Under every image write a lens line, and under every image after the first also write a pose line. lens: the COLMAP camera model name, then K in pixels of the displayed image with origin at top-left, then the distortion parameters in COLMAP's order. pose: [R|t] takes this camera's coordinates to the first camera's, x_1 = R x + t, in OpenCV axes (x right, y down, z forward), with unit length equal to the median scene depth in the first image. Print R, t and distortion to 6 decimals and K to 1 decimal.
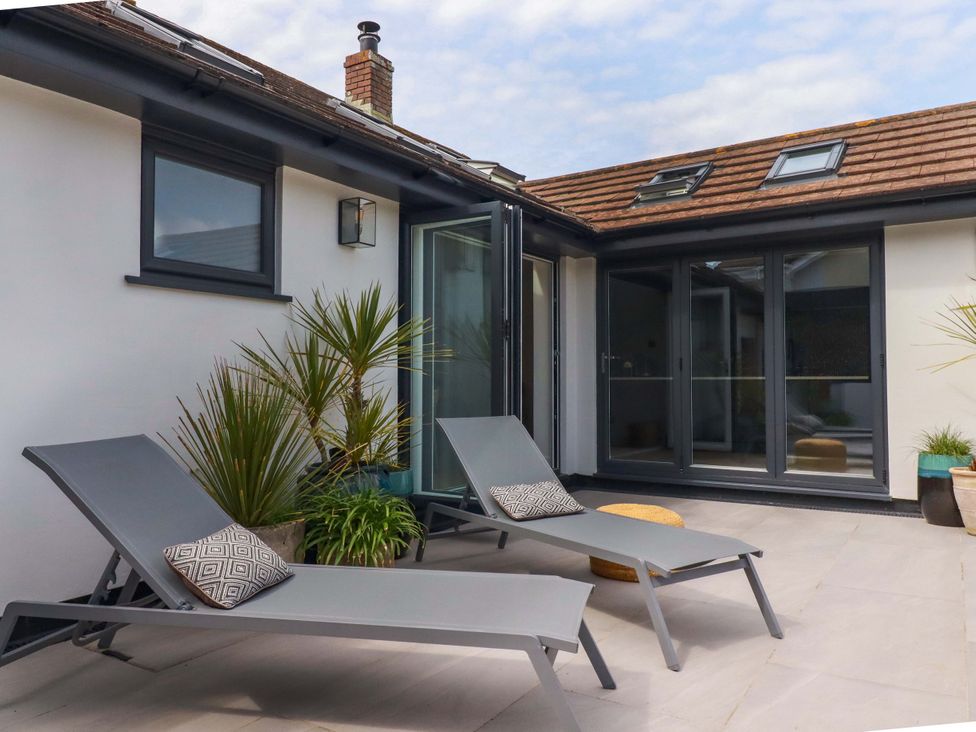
lens RADIAL K [[707.2, 0, 473.9], [0, 707.2, 364.8], [0, 0, 1]] dist [0.006700, 0.002271]
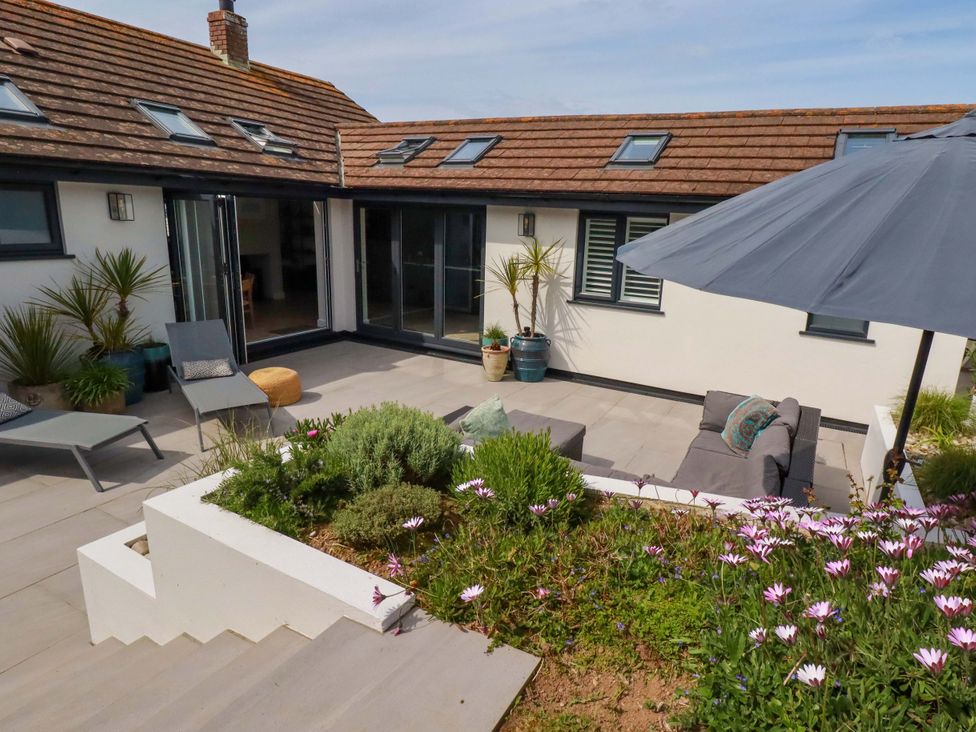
lens RADIAL K [[508.2, 0, 491.9], [0, 508.2, 358.7], [0, 0, 1]] dist [0.011605, -0.019906]
pose [[0.993048, 0.027809, 0.114381, 0.602273], [-0.059714, 0.956394, 0.285911, -0.250948], [-0.101442, -0.290754, 0.951405, -0.388830]]
